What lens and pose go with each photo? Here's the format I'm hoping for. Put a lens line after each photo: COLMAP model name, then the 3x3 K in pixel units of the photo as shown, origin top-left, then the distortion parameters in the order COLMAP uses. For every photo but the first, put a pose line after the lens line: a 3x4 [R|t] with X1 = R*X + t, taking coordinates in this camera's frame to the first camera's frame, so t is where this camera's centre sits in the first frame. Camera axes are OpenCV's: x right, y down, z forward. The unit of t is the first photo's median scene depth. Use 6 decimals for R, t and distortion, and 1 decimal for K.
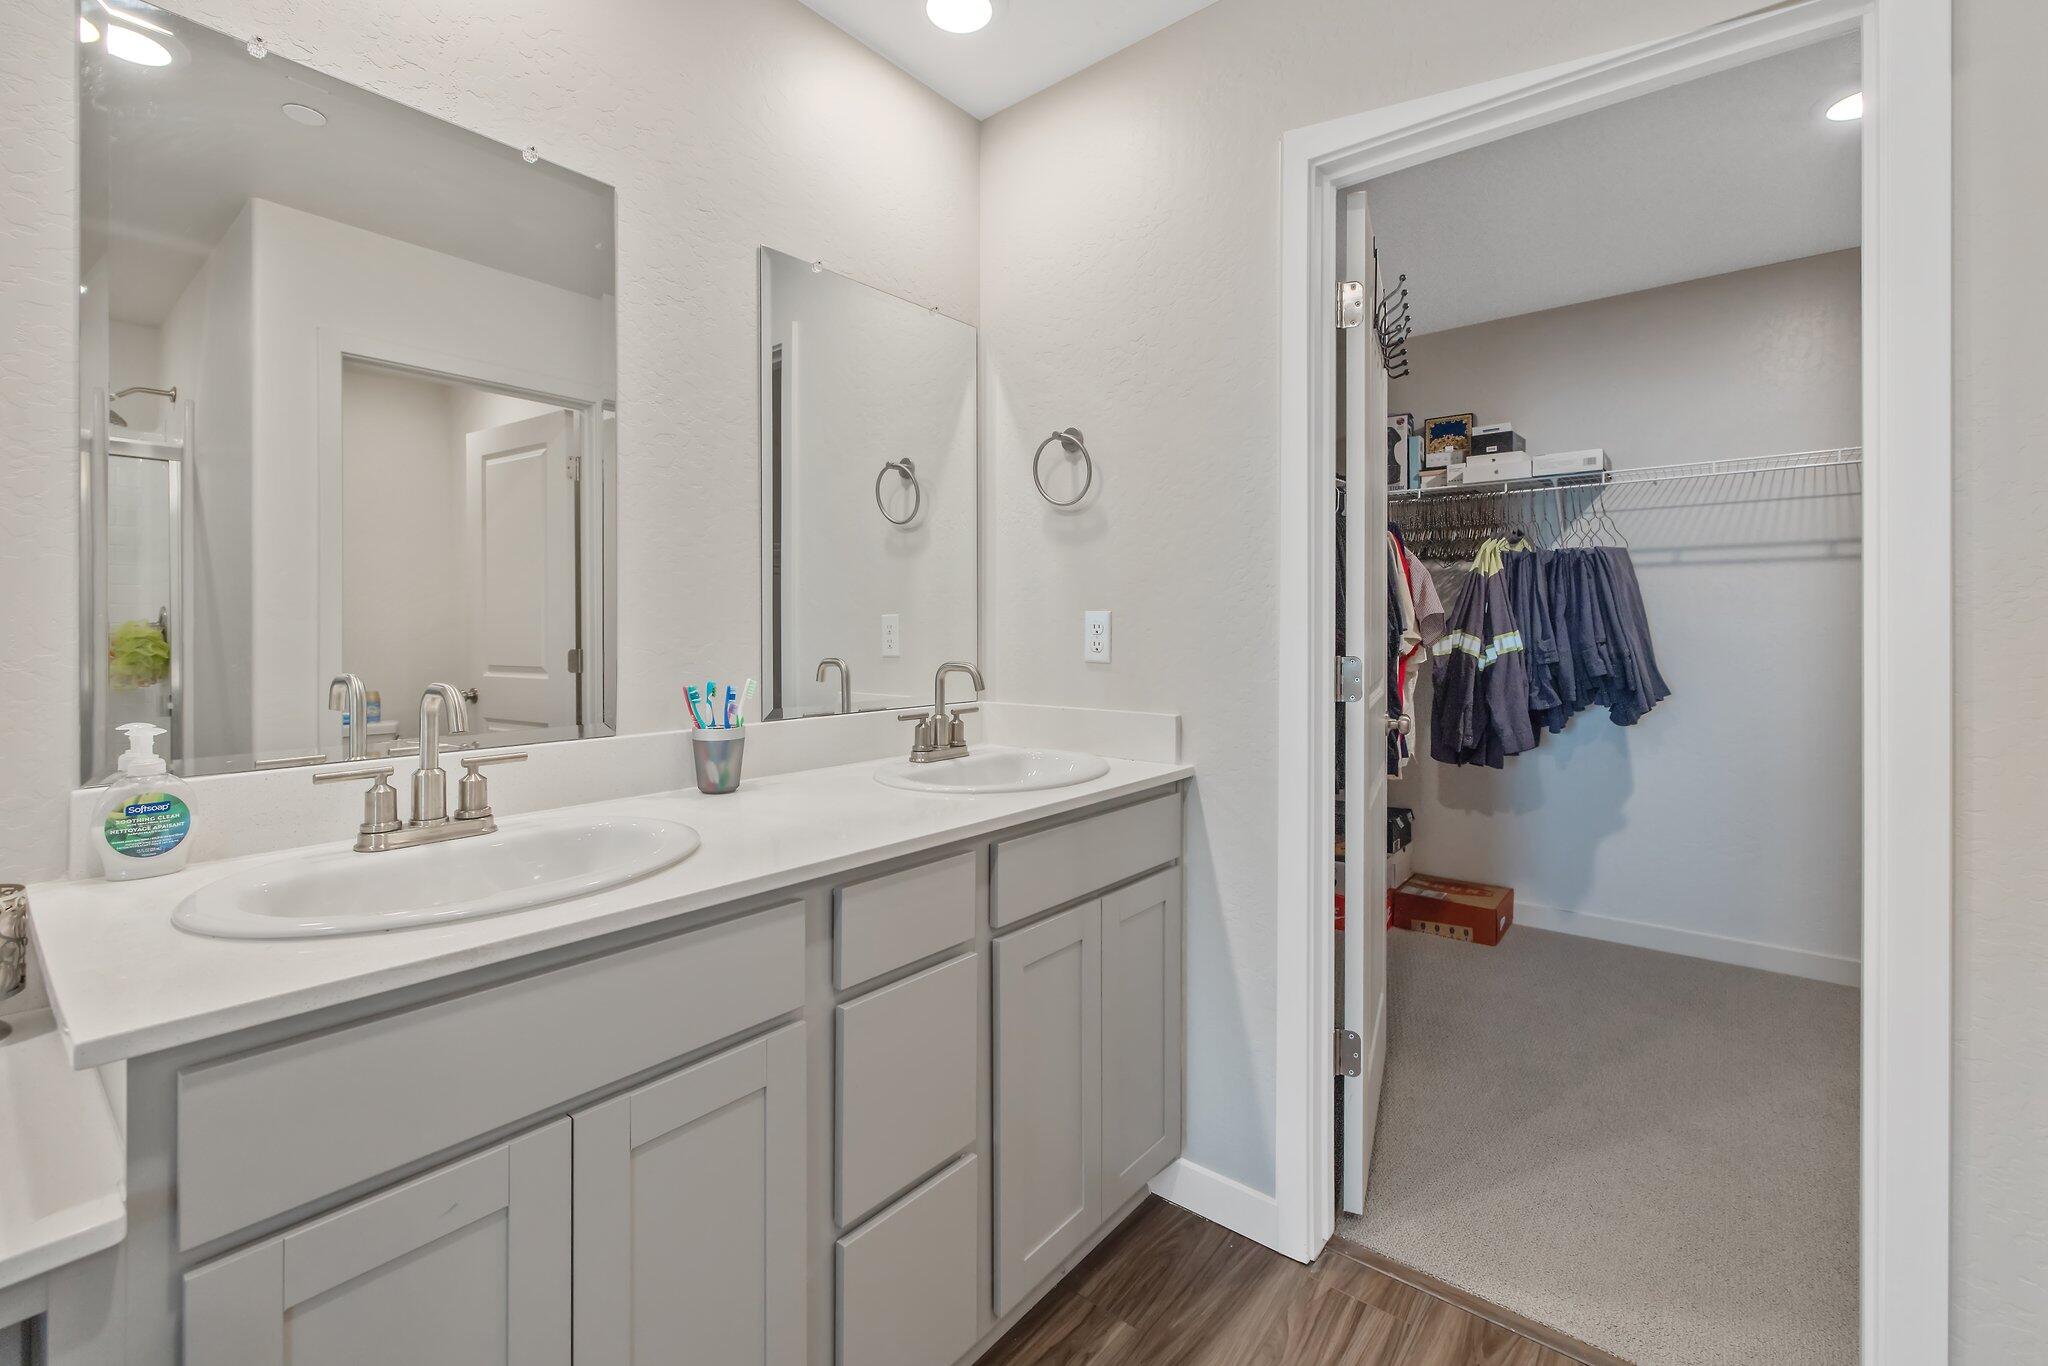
lens RADIAL K [[887.8, 0, 1031.6], [0, 887.8, 625.9], [0, 0, 1]] dist [0.001650, -0.001947]
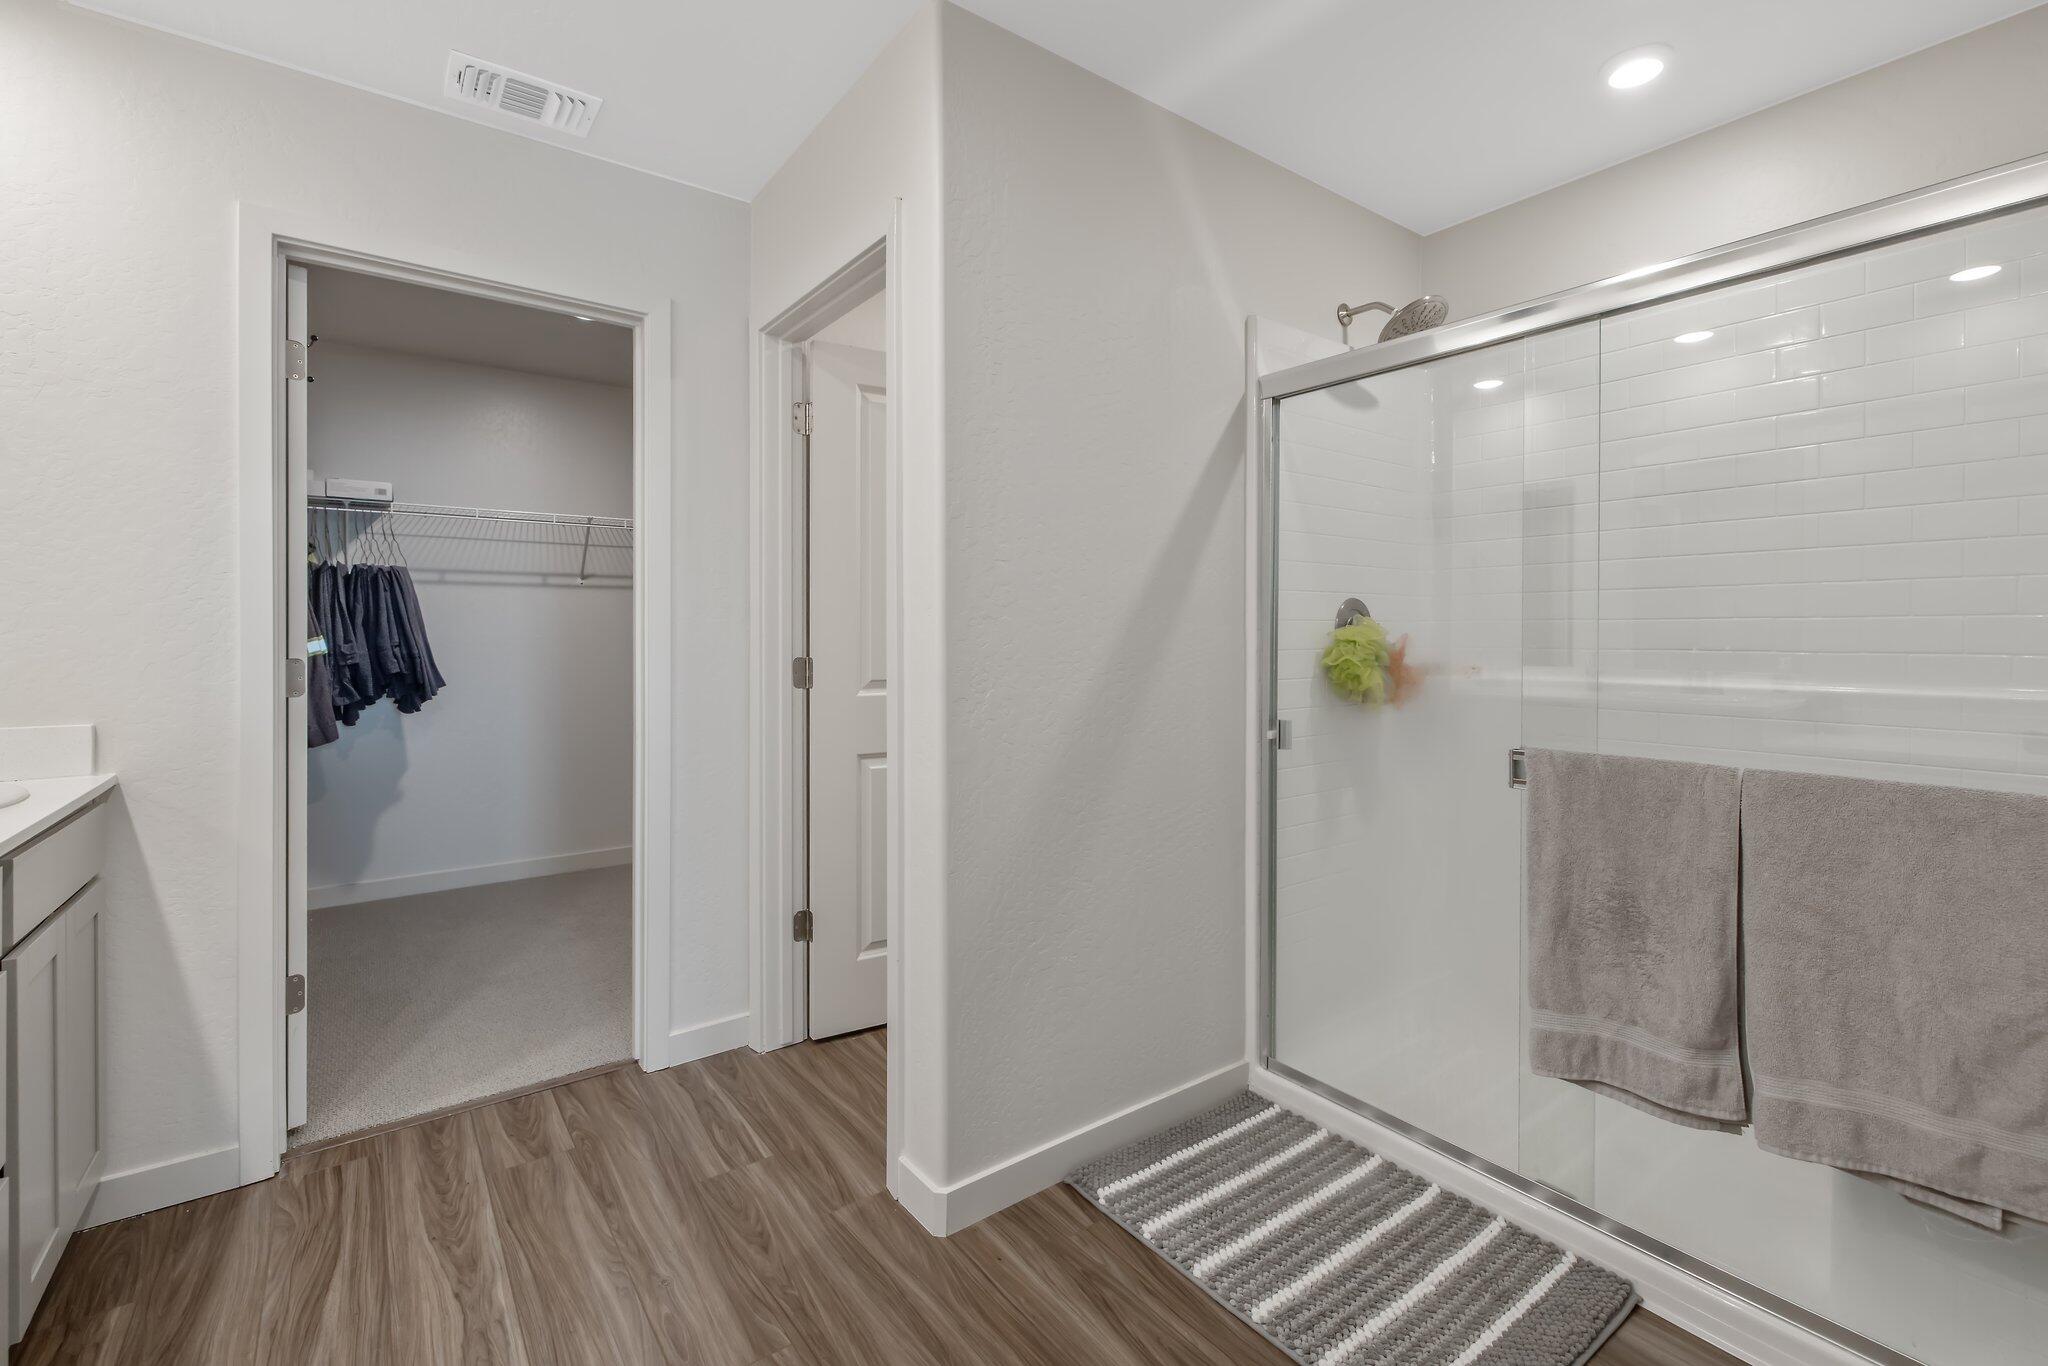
lens RADIAL K [[887.8, 0, 1069.7], [0, 887.8, 638.4], [0, 0, 1]] dist [0.001650, -0.001947]
pose [[0.210633, -0.004059, 0.977557, -0.619316], [-0.005572, 0.999970, 0.005353, -0.004318], [-0.977549, -0.006574, 0.210605, -0.274707]]
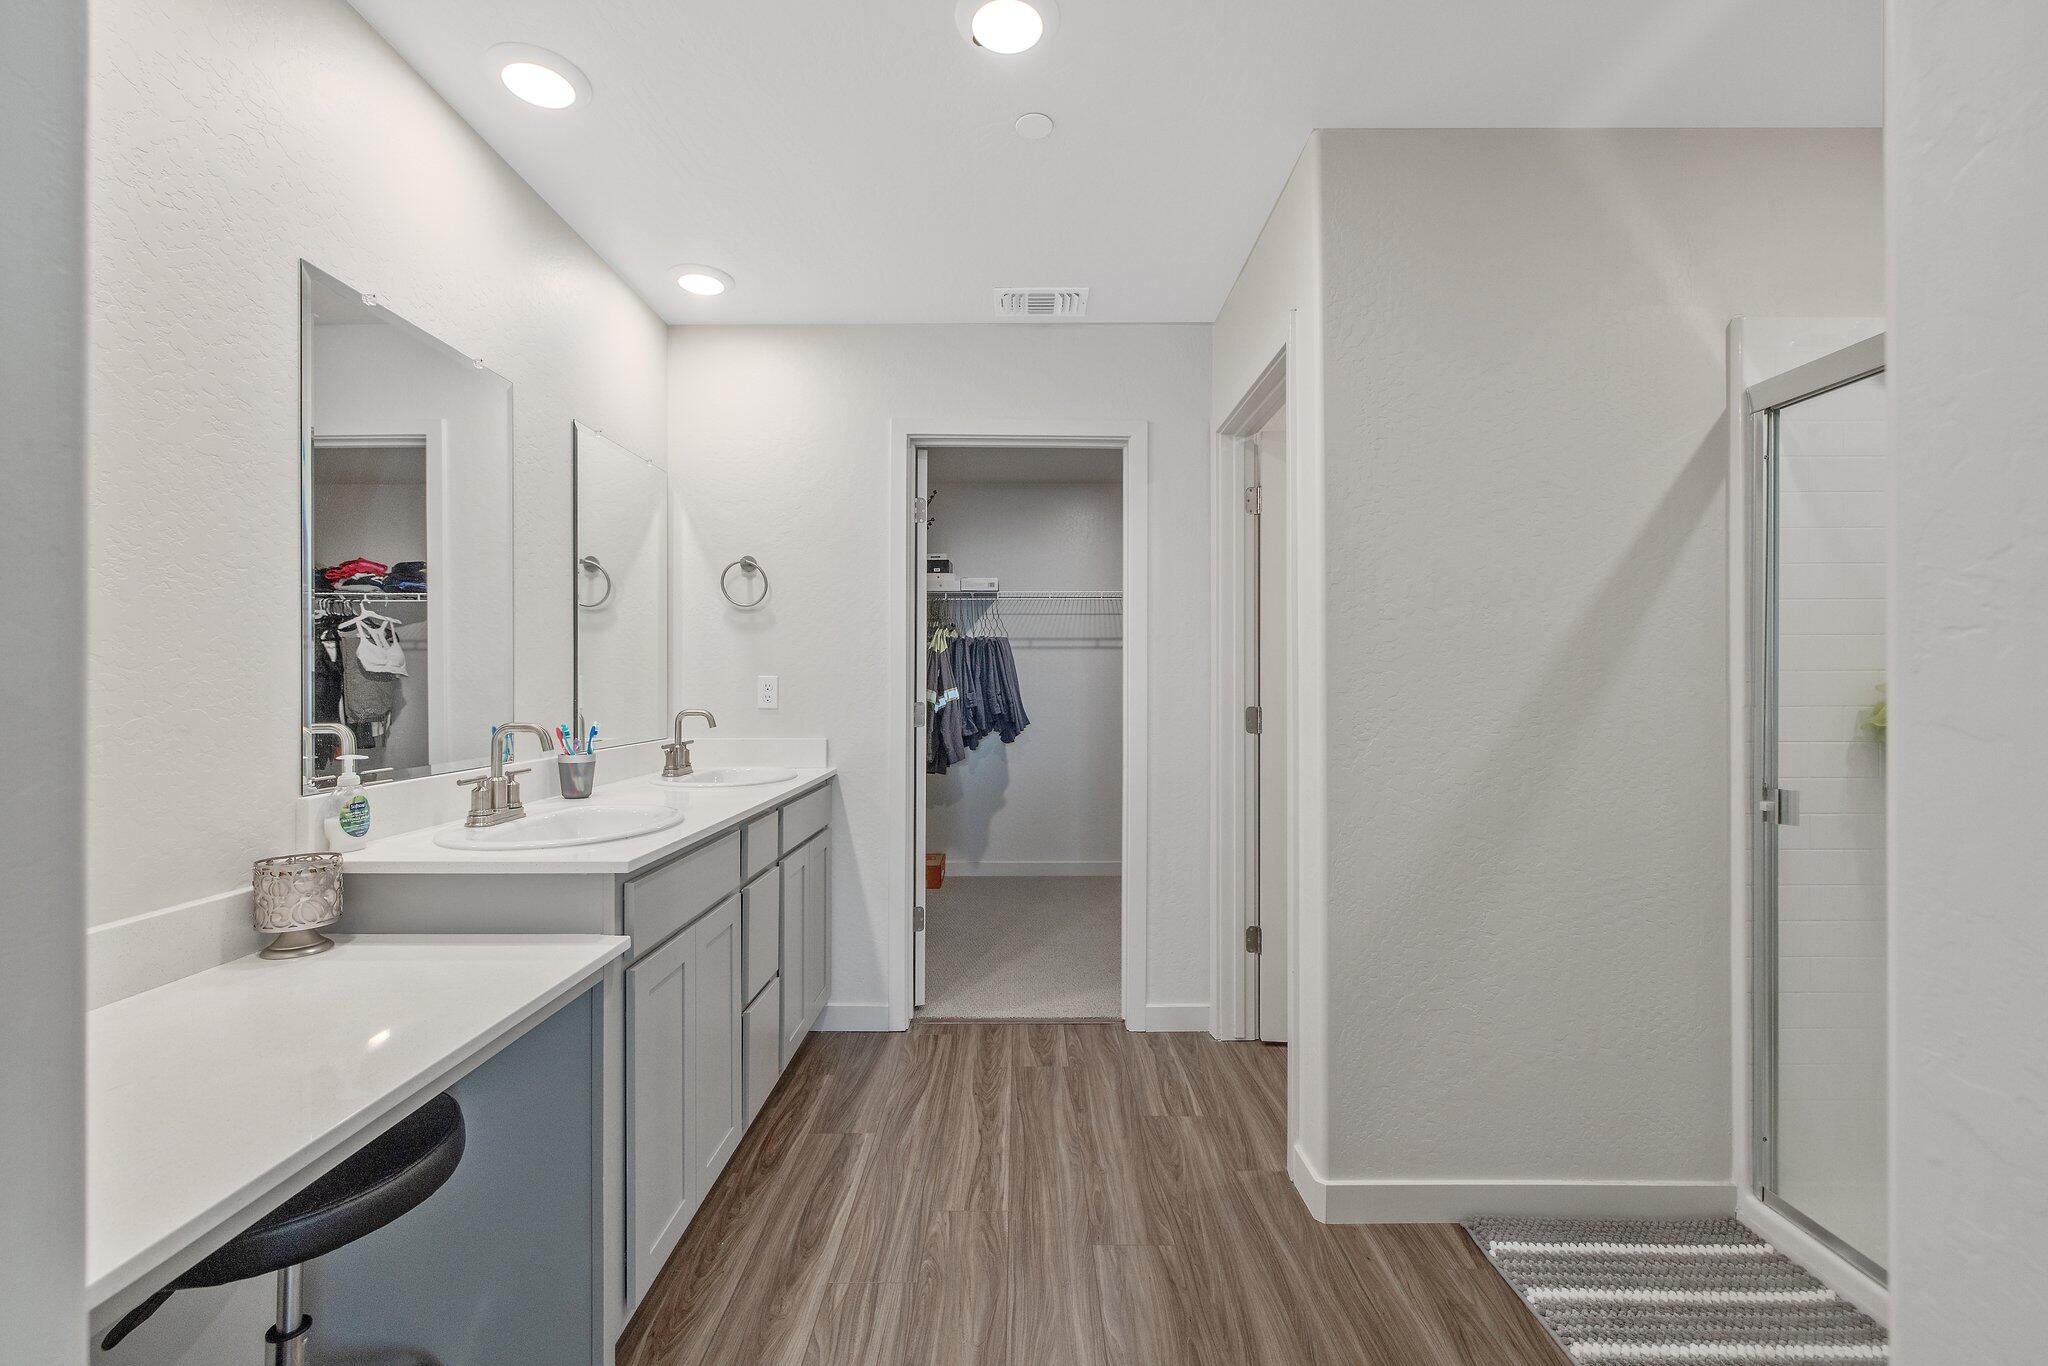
lens RADIAL K [[887.8, 0, 1065.3], [0, 887.8, 676.4], [0, 0, 1]] dist [0.001650, -0.001947]
pose [[0.747441, 0.006224, 0.664299, -0.681037], [-0.003544, 0.999979, -0.005382, -0.010823], [-0.664318, 0.001668, 0.747448, -0.611219]]
